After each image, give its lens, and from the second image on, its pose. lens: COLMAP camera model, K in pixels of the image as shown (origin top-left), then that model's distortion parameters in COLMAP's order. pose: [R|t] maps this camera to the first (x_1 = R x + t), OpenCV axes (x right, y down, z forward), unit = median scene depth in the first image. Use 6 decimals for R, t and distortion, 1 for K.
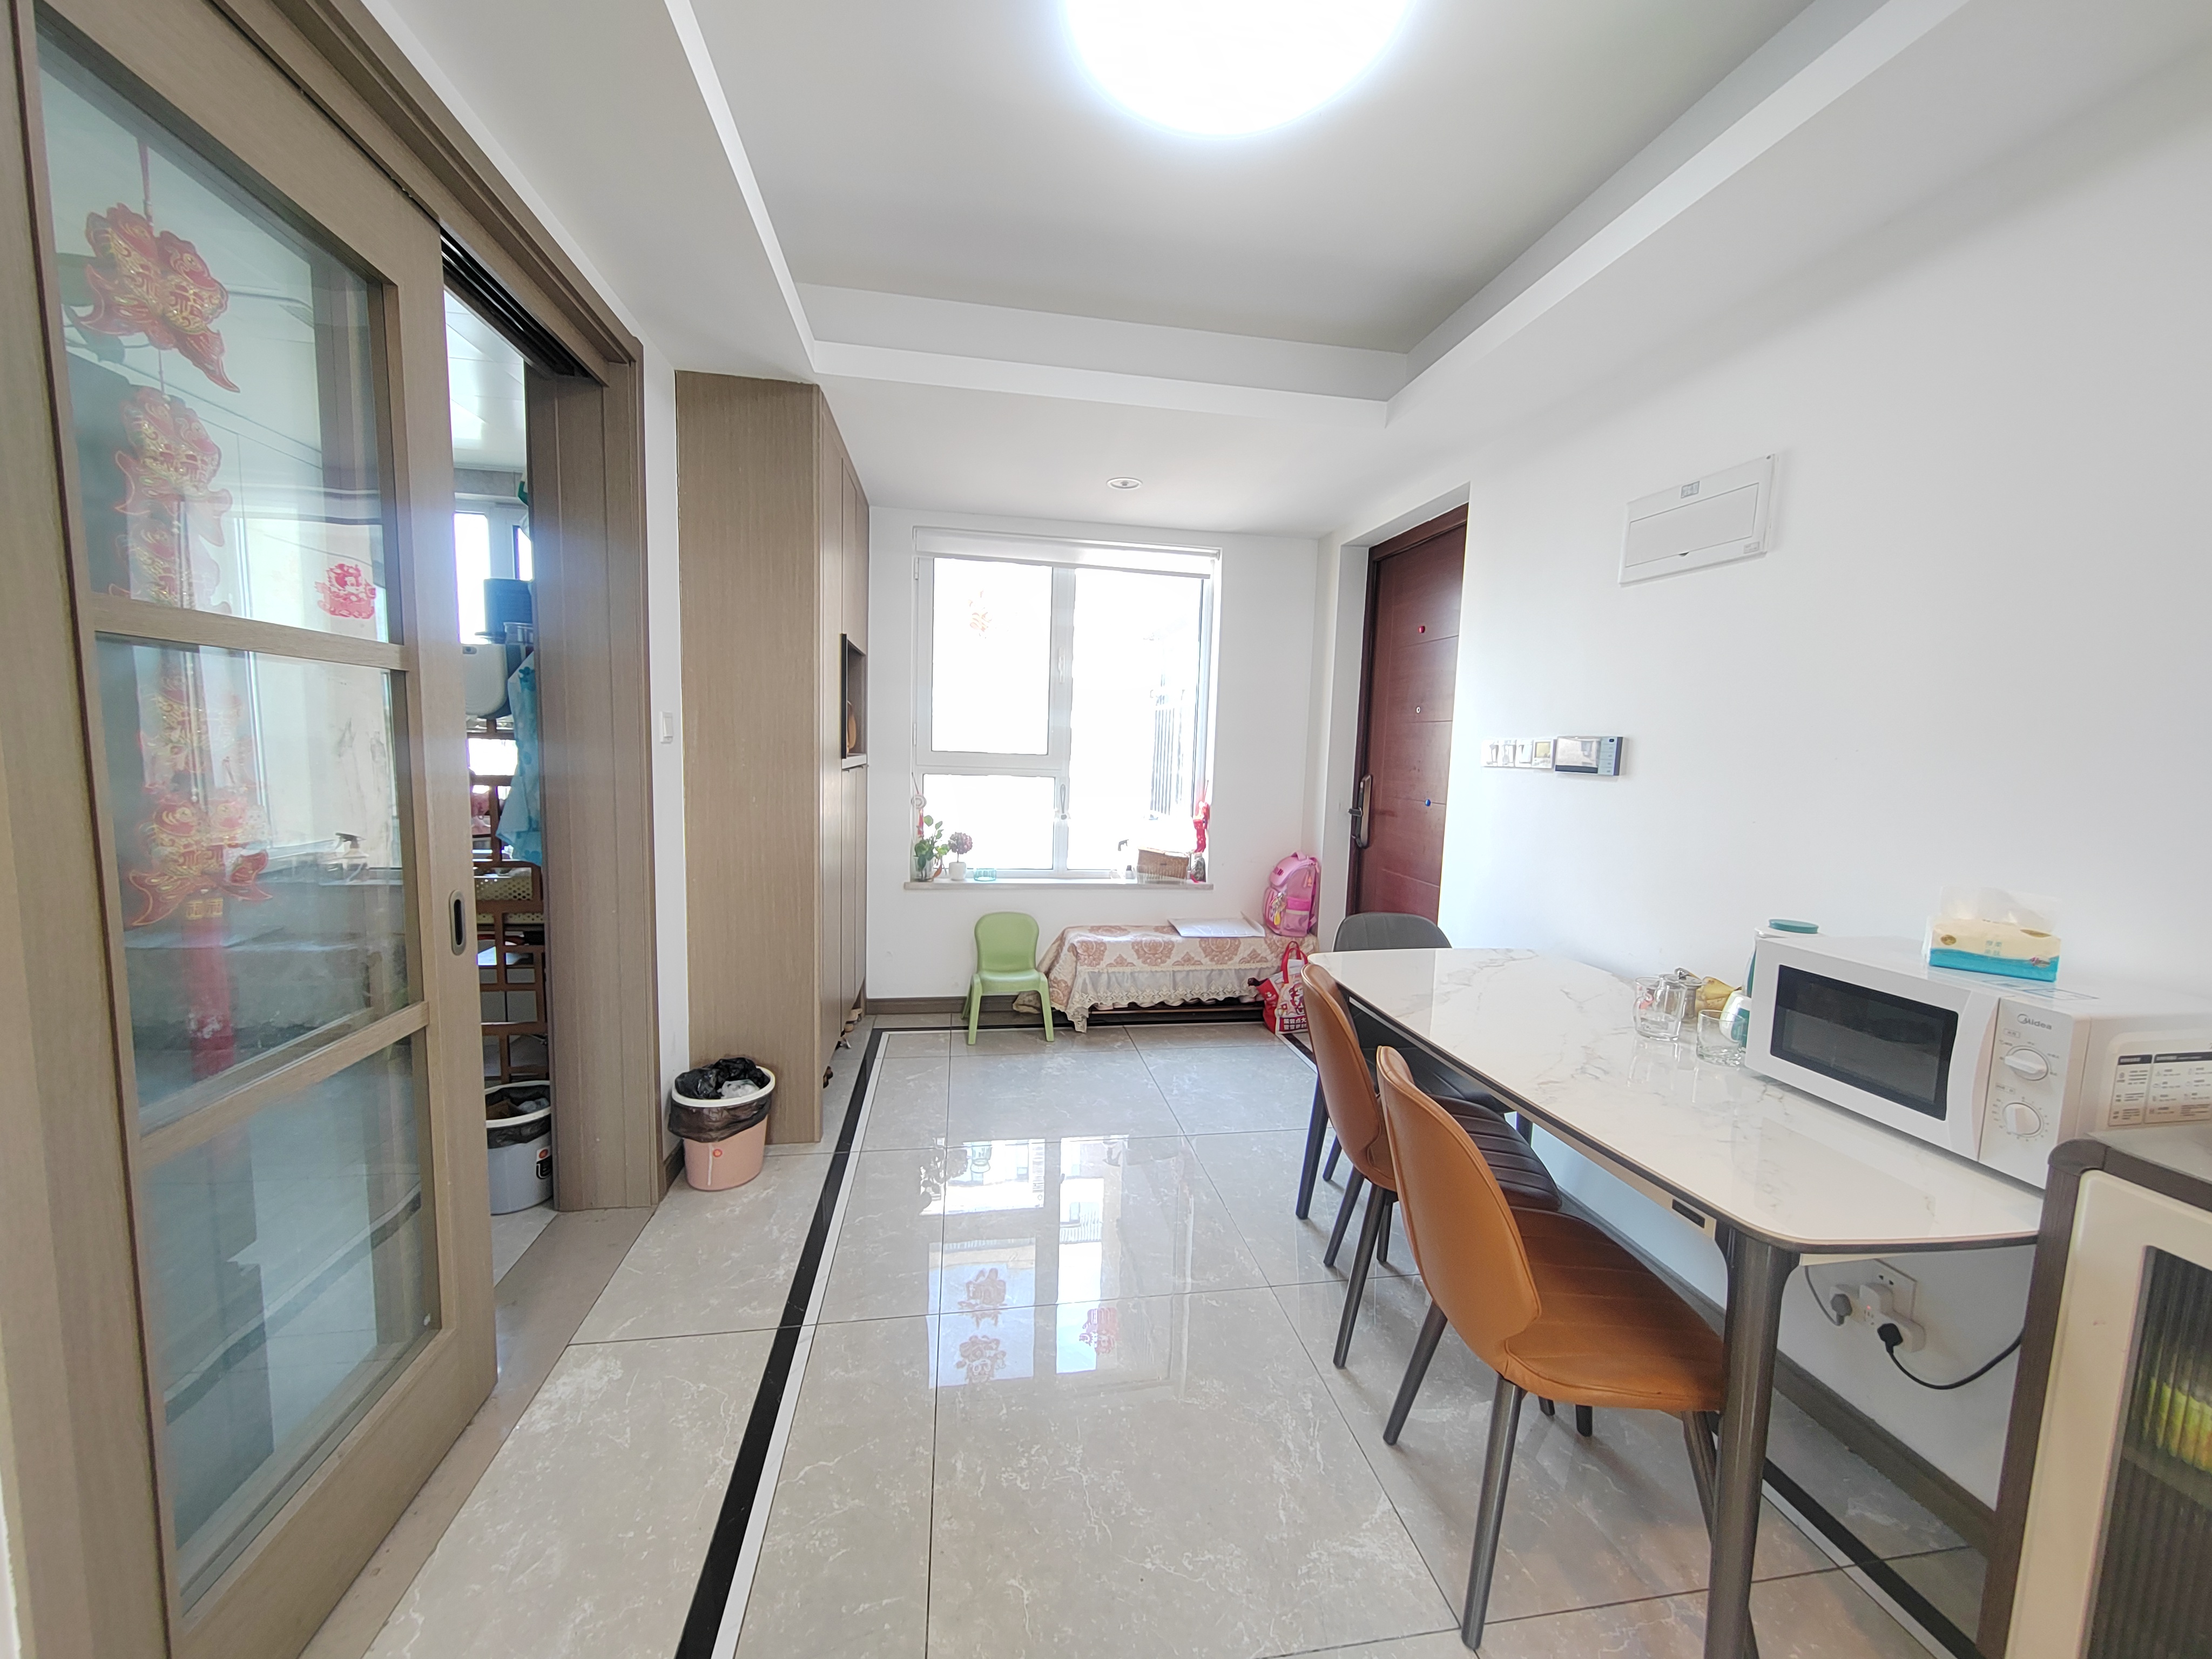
lens RADIAL K [[876.1, 0, 1112.8], [0, 876.1, 831.1], [0, 0, 1]] dist [0.001041, 0.000007]
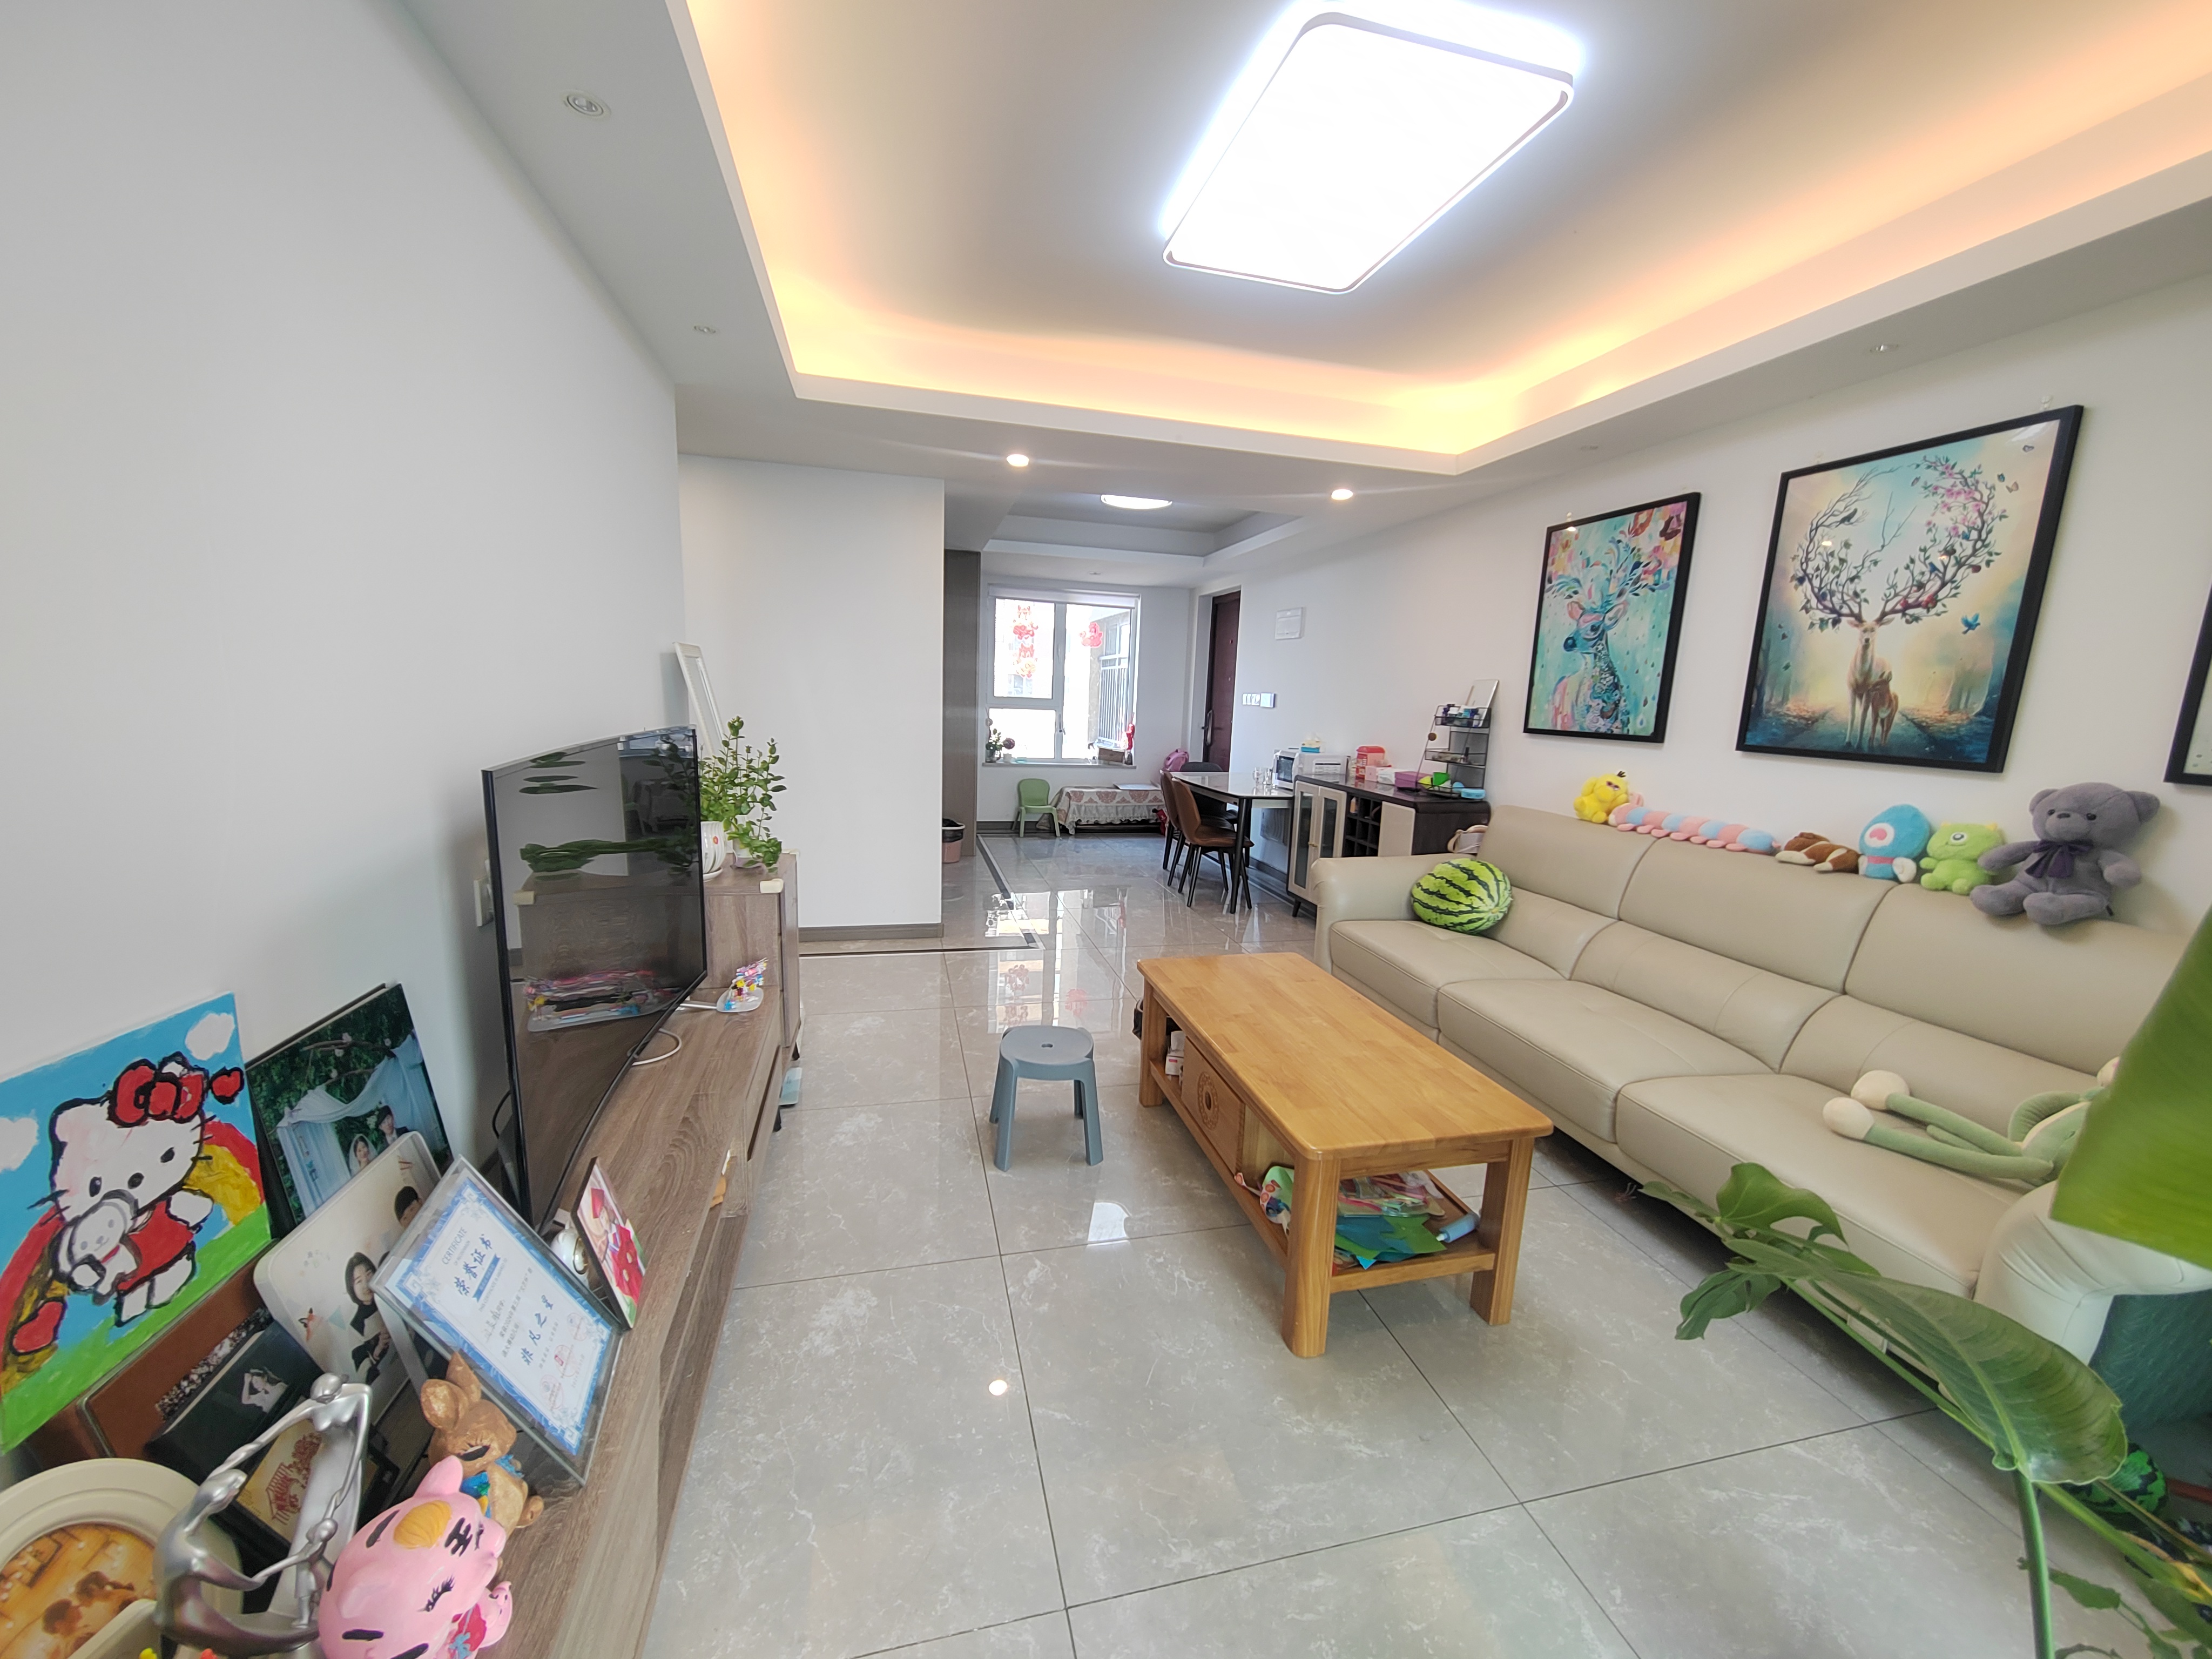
lens RADIAL K [[876.1, 0, 1103.0], [0, 876.1, 836.1], [0, 0, 1]] dist [0.001041, 0.000007]
pose [[0.997687, -0.001253, 0.067960, -0.097850], [-0.003371, 0.997687, 0.067885, 0.087611], [-0.067888, -0.067957, 0.995376, -1.008240]]
